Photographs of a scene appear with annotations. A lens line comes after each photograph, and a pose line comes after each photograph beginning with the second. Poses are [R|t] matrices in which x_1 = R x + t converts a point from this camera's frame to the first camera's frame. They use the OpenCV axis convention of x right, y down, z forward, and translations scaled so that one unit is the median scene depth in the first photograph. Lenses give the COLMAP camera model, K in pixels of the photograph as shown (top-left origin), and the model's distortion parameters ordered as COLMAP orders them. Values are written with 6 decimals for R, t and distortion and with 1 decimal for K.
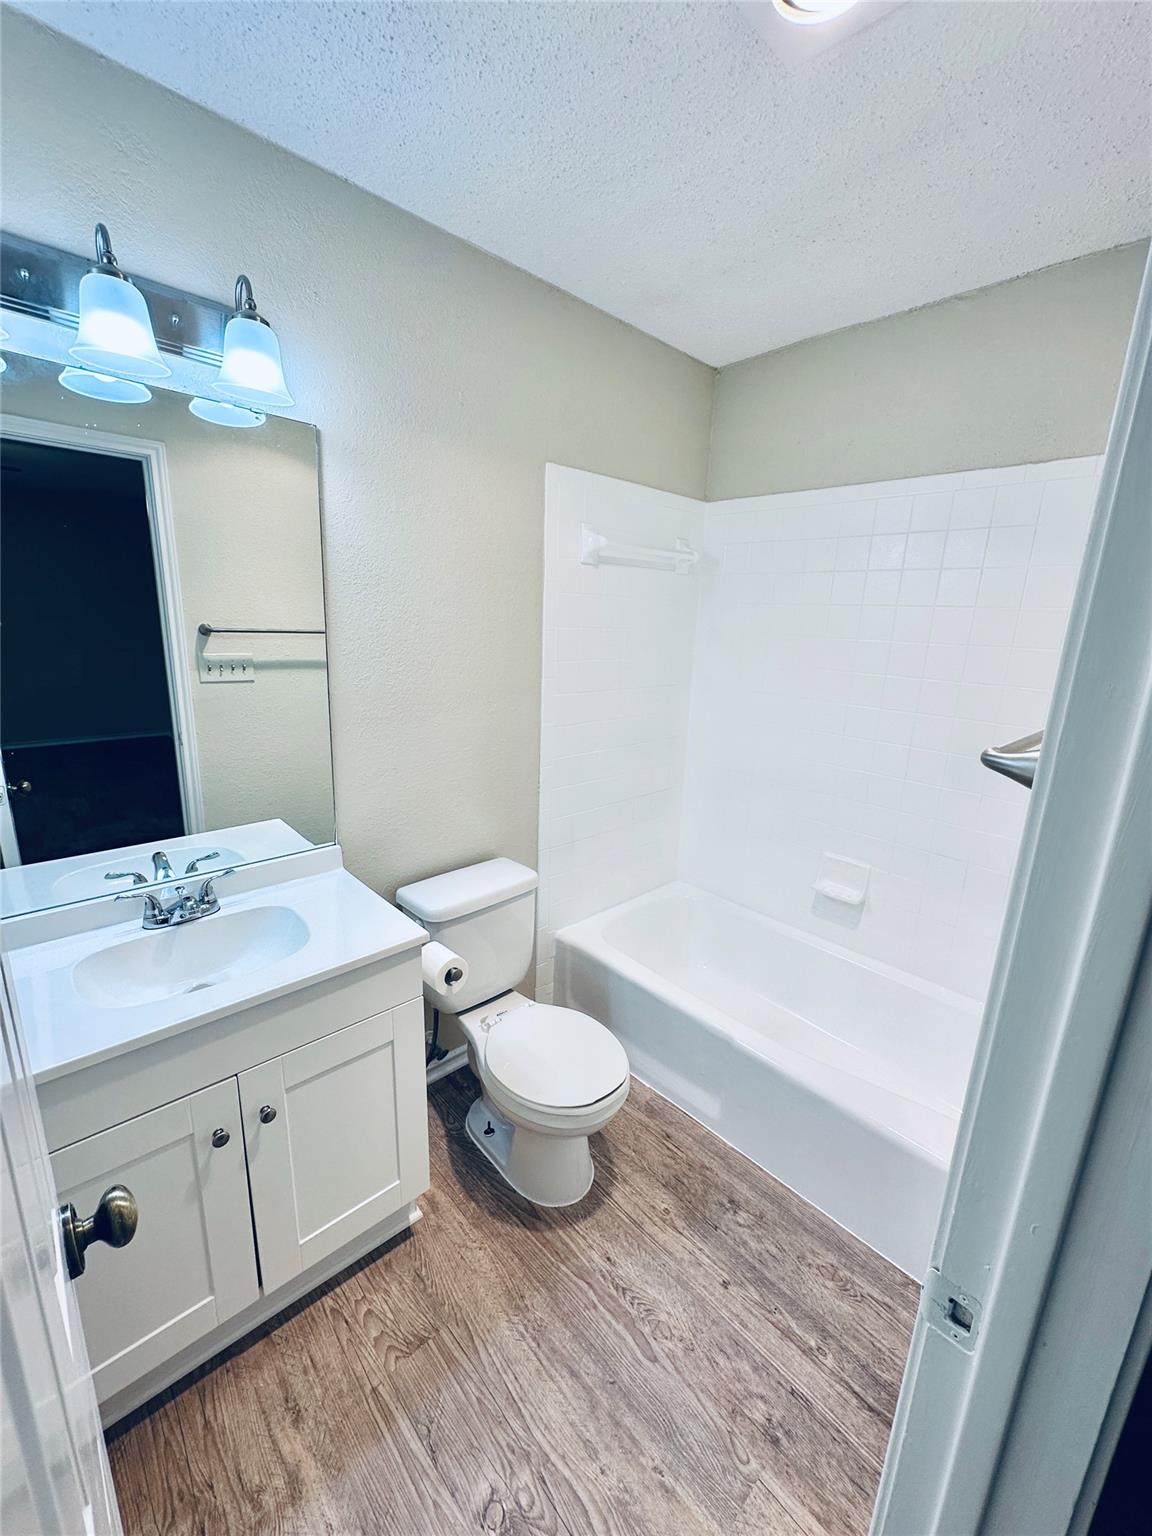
lens RADIAL K [[612.4, 0, 575.3], [0, 612.4, 763.7], [0, 0, 1]] dist [-0.003519, 0.001189]
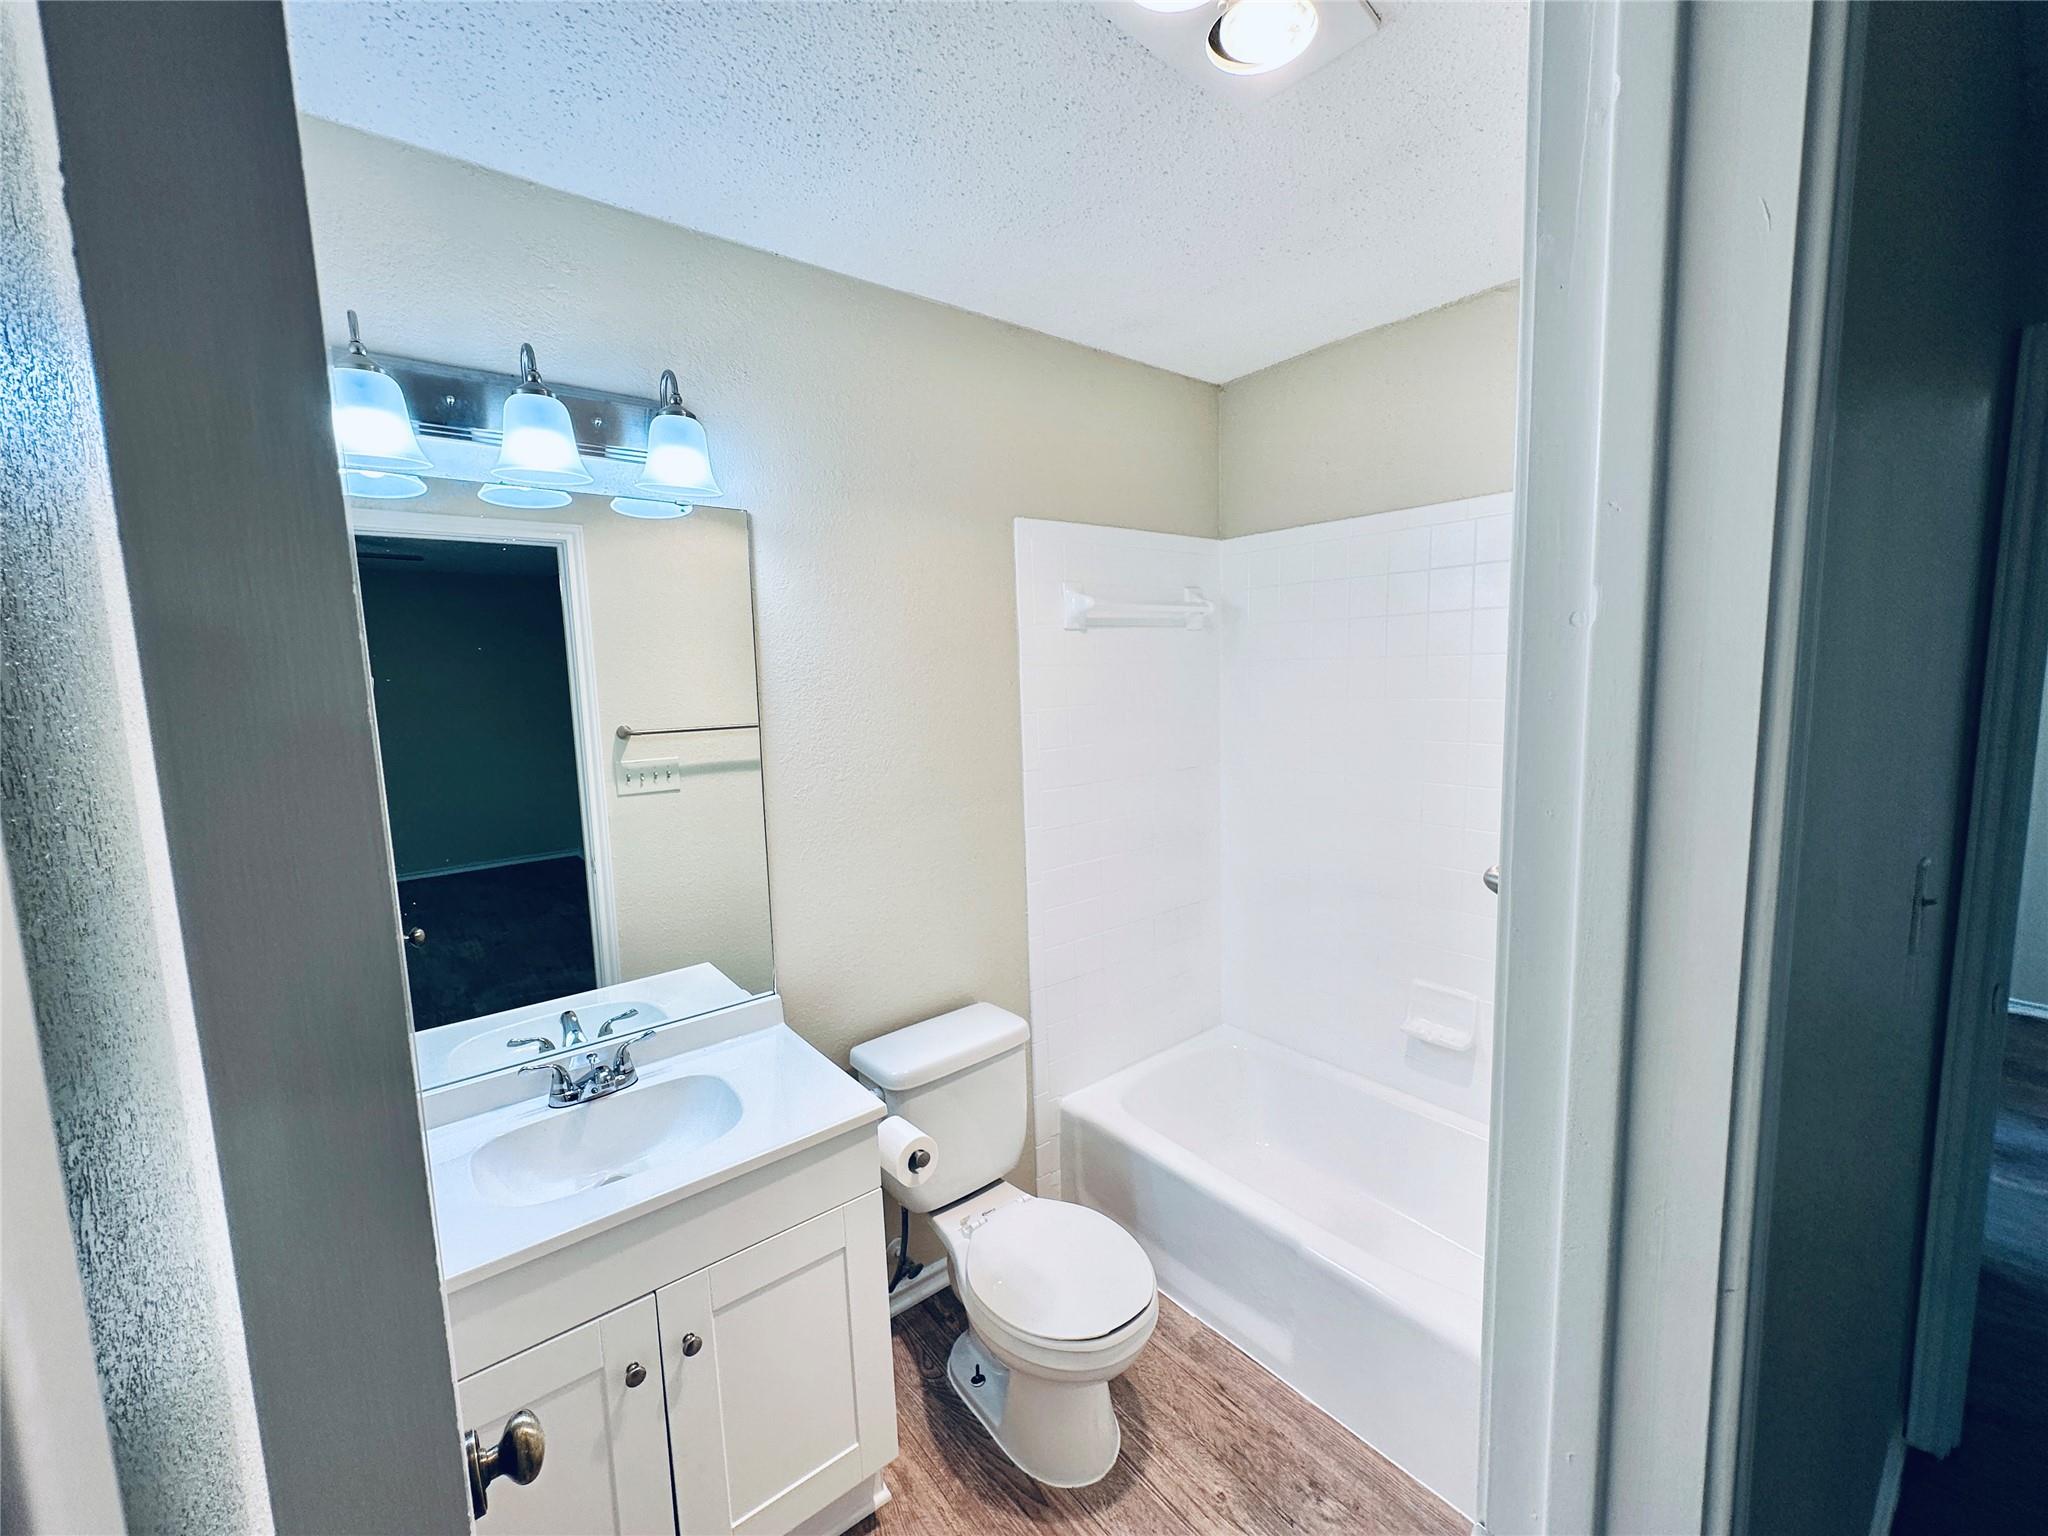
lens RADIAL K [[816.5, 0, 1024.5], [0, 816.5, 767.2], [0, 0, 1]] dist [-0.003519, 0.001189]
pose [[0.995029, -0.056713, -0.081856, 0.051937], [0.046577, 0.991582, -0.120815, -0.023821], [0.088018, 0.116402, 0.989294, -0.090444]]
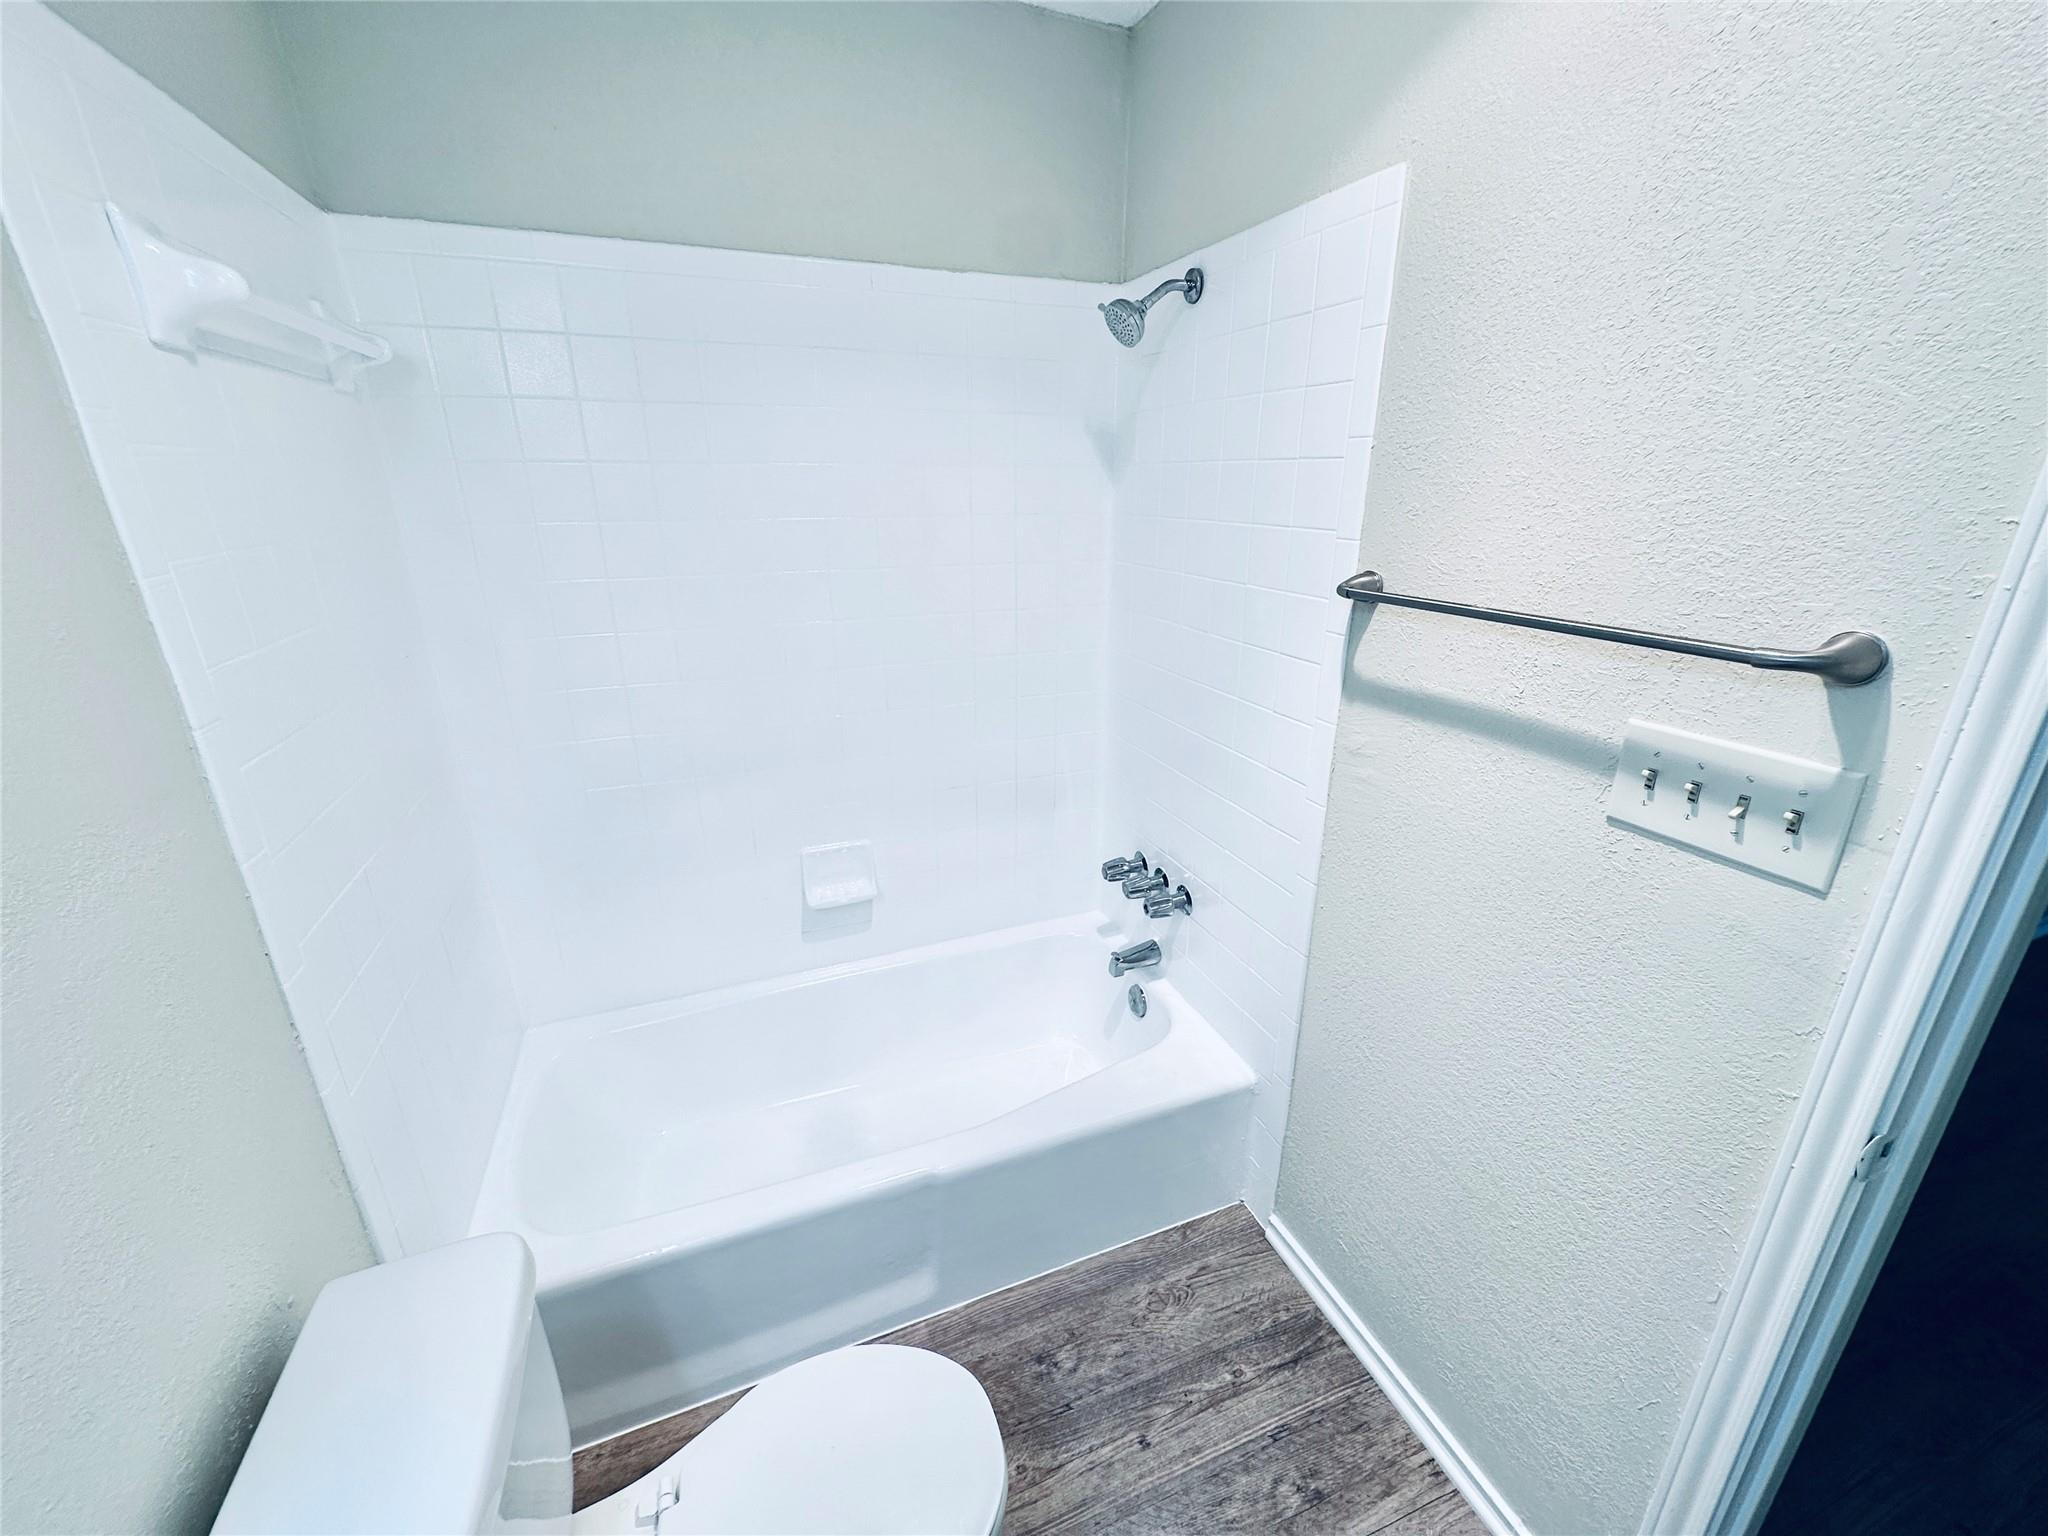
lens RADIAL K [[816.5, 0, 1019.1], [0, 816.5, 762.2], [0, 0, 1]] dist [-0.003519, 0.001189]
pose [[0.365258, -0.338098, 0.867339, -0.388325], [0.228781, 0.935741, 0.268417, -0.207366], [-0.902356, 0.100389, 0.419137, 0.667206]]
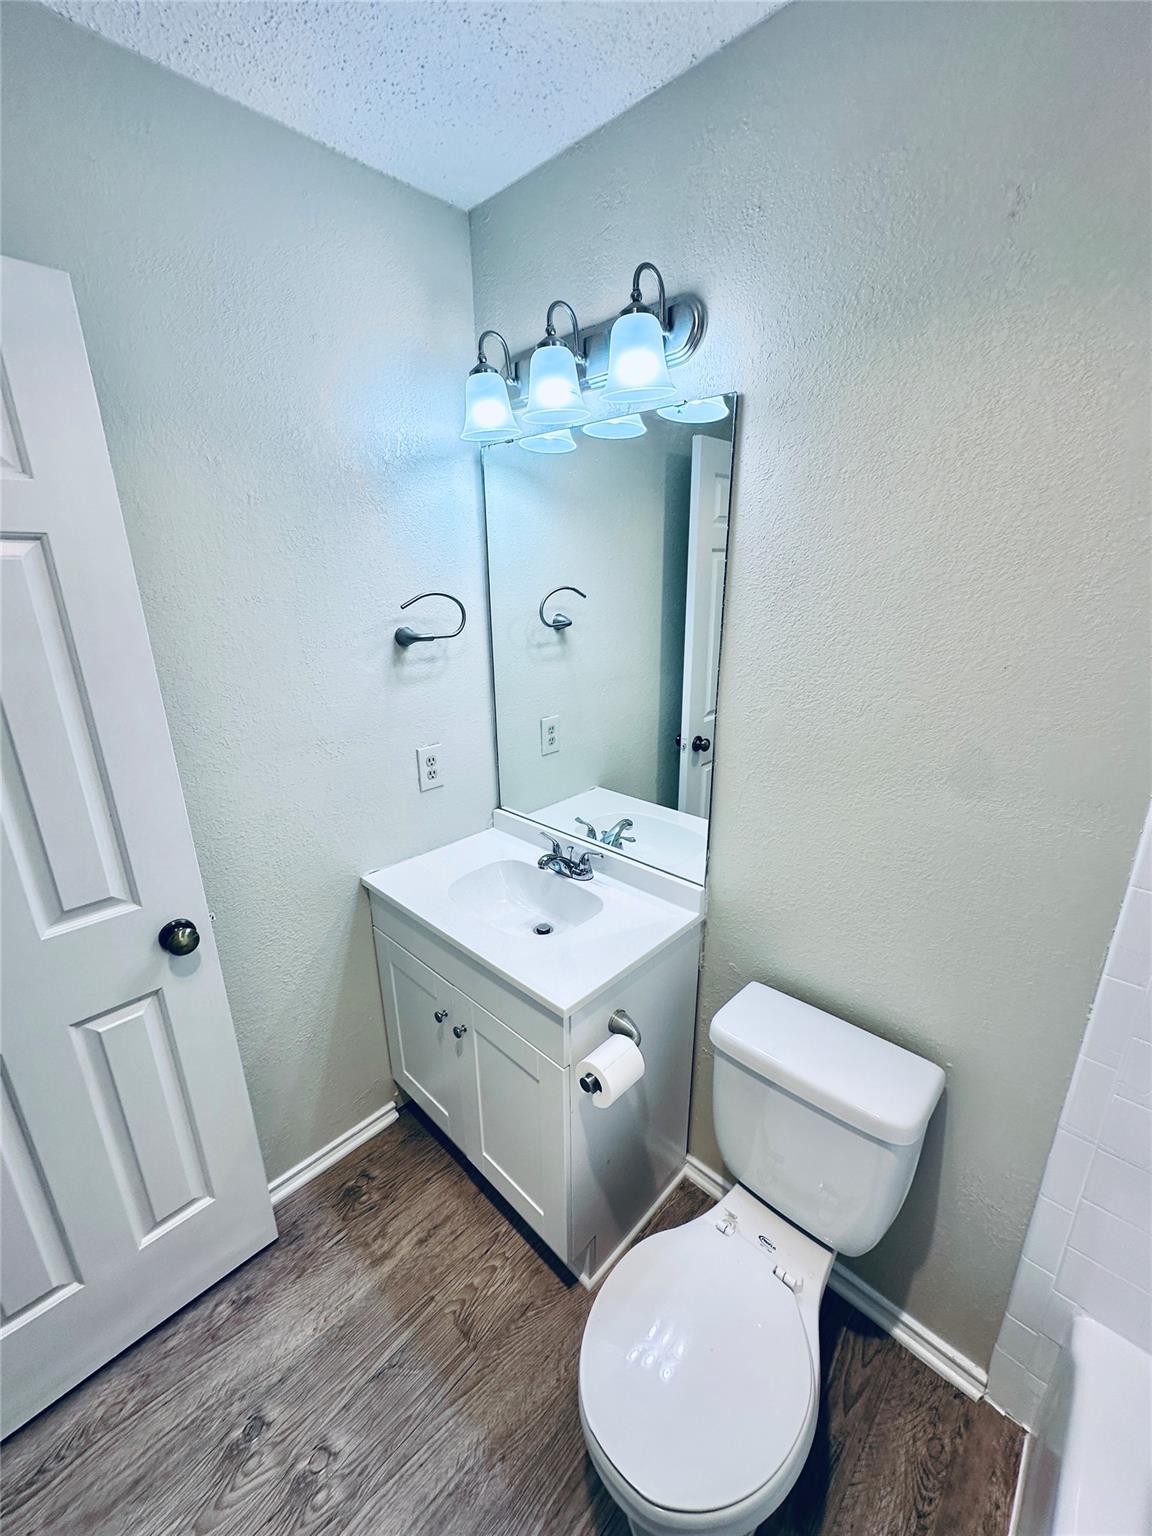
lens RADIAL K [[612.4, 0, 576.8], [0, 612.4, 761.0], [0, 0, 1]] dist [-0.003519, 0.001189]
pose [[0.061570, 0.266942, -0.961744, 0.471223], [-0.214224, 0.944650, 0.248483, -0.262113], [0.974842, 0.190729, 0.115348, 0.819954]]
